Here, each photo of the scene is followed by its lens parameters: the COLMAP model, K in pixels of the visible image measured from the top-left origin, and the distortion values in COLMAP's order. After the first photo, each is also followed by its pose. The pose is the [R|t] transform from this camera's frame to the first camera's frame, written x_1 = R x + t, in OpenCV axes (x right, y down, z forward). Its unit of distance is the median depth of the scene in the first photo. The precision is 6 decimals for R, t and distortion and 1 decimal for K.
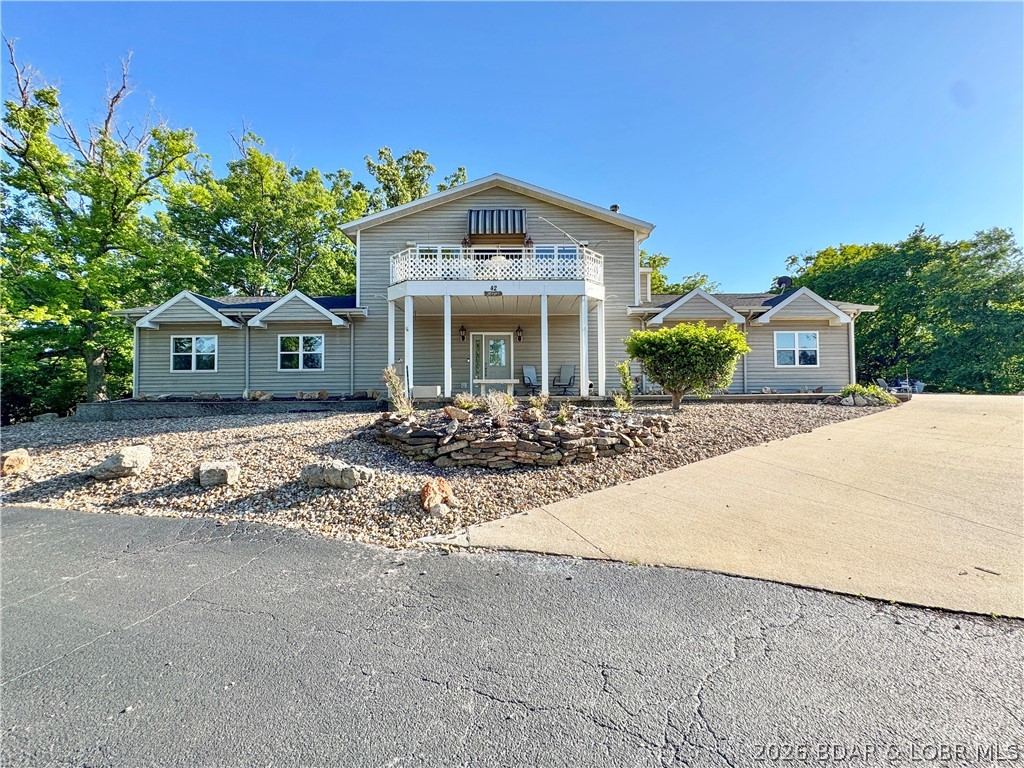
lens RADIAL K [[409.8, 0, 512.0], [0, 409.8, 384.0], [0, 0, 1]] dist [0.001310, 0.000351]
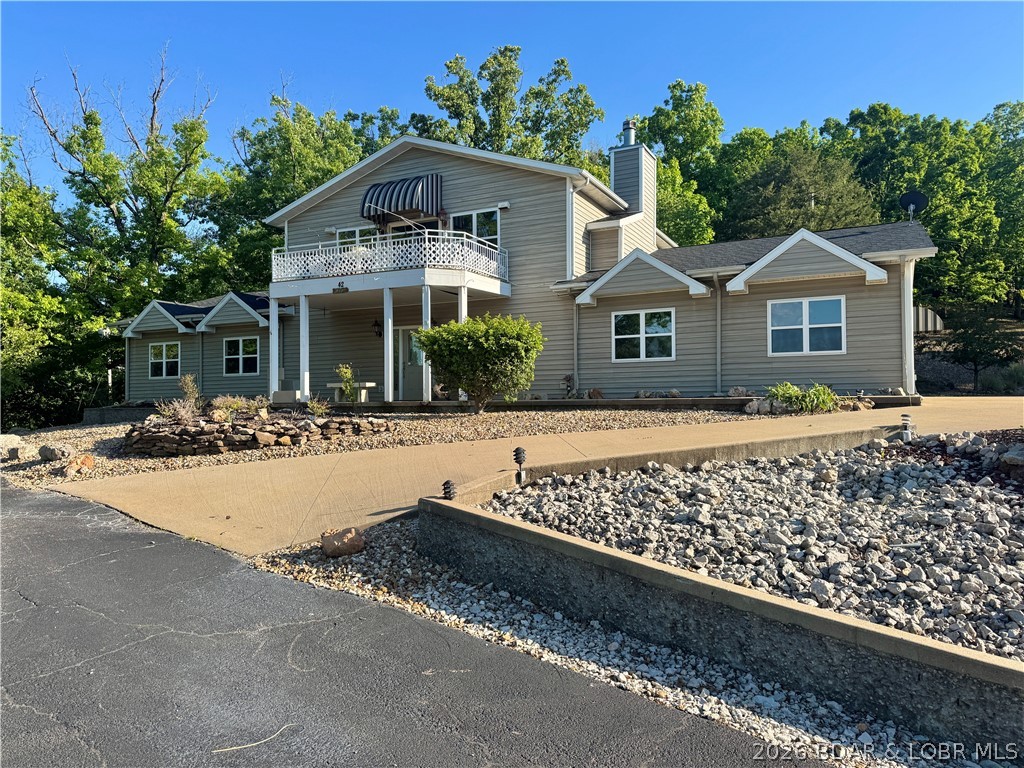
lens RADIAL K [[720.1, 0, 512.0], [0, 720.1, 384.0], [0, 0, 1]] dist [0.037329, -0.001059]
pose [[0.888226, -0.011805, -0.459255, 0.841893], [0.014500, 0.999892, 0.002341, -0.005196], [0.459178, -0.008738, 0.888301, -0.223782]]
